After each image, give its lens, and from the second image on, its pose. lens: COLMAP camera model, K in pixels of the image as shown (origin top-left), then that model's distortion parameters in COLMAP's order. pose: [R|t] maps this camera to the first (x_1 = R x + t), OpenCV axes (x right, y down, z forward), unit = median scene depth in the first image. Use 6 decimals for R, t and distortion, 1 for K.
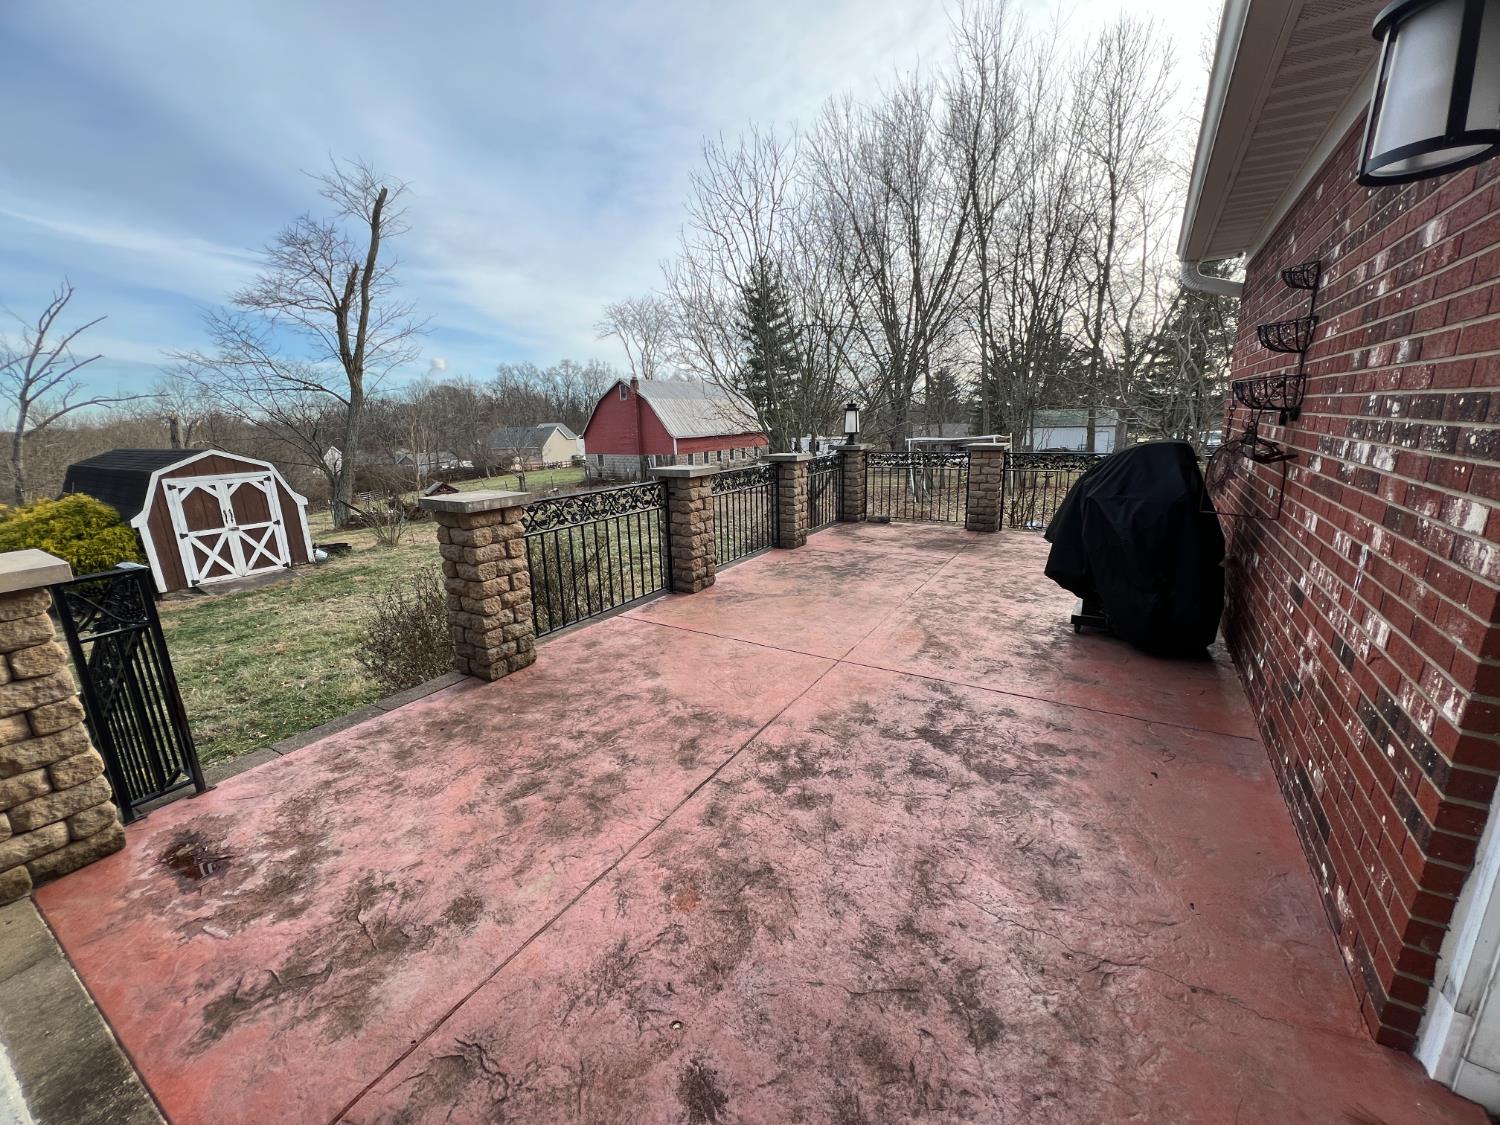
lens RADIAL K [[596.4, 0, 752.3], [0, 596.4, 563.2], [0, 0, 1]] dist [-0.001385, 0.000476]
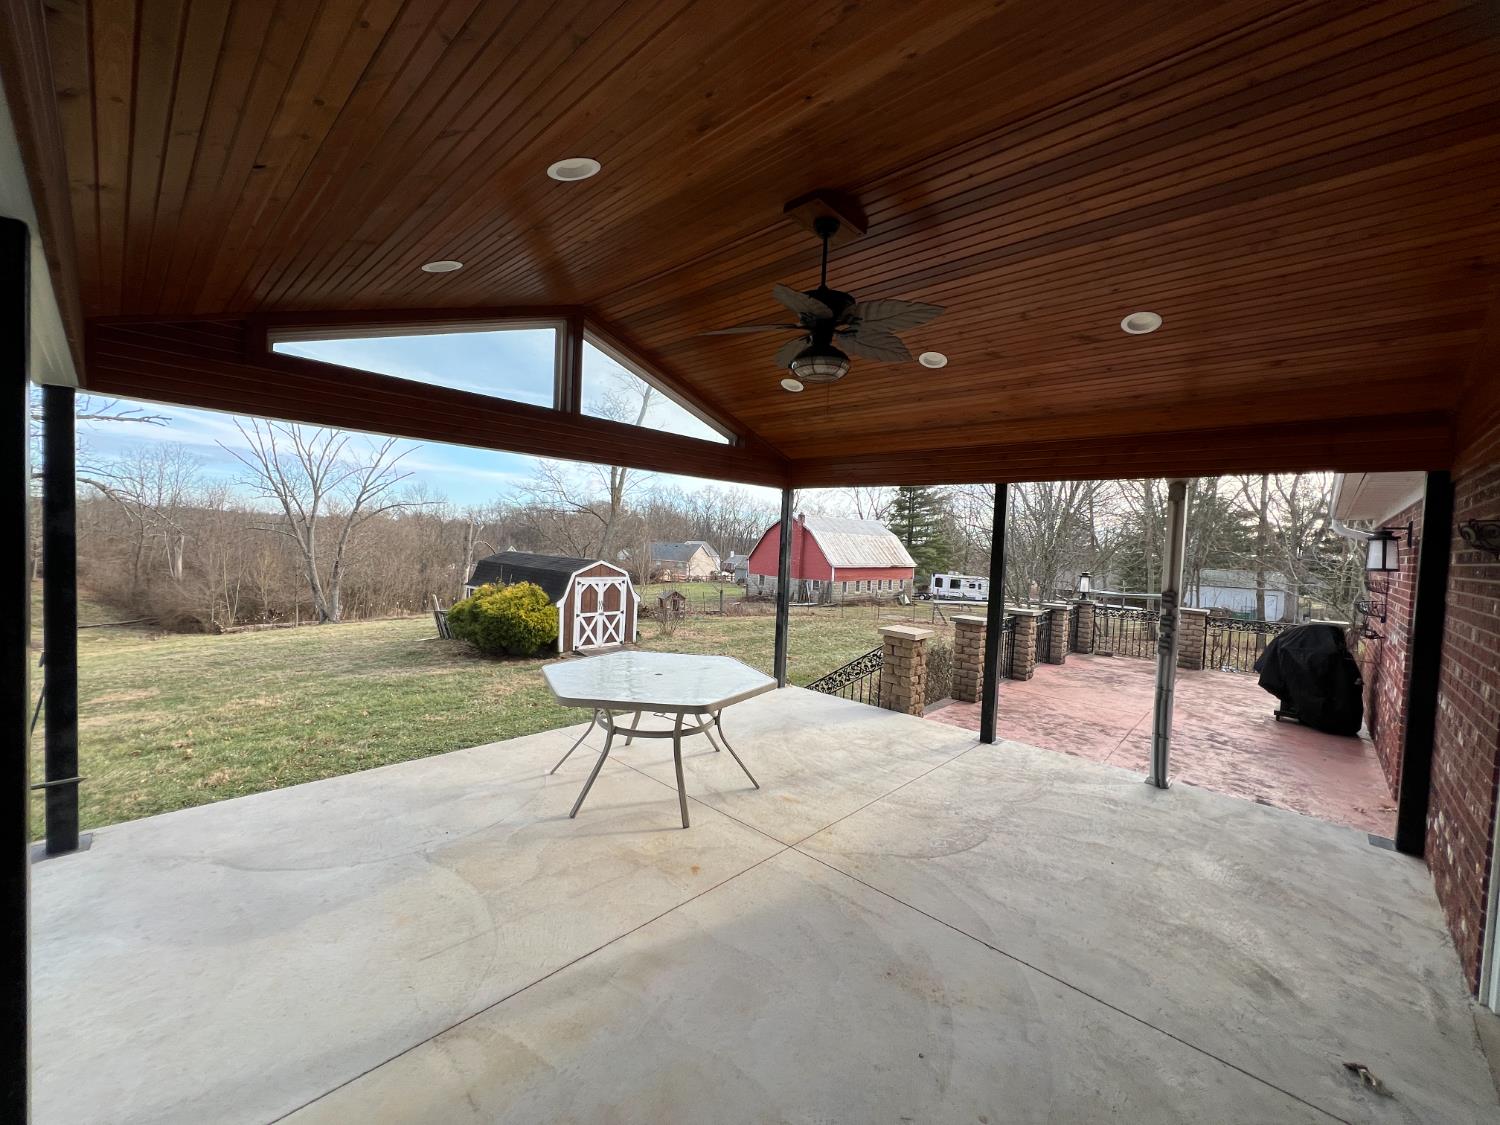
lens RADIAL K [[596.4, 0, 751.7], [0, 596.4, 563.5], [0, 0, 1]] dist [-0.001385, 0.000476]
pose [[0.978372, 0.079985, -0.190761, -0.239407], [-0.117075, 0.974409, -0.191886, 0.059938], [0.170532, 0.210070, 0.962699, -0.376374]]
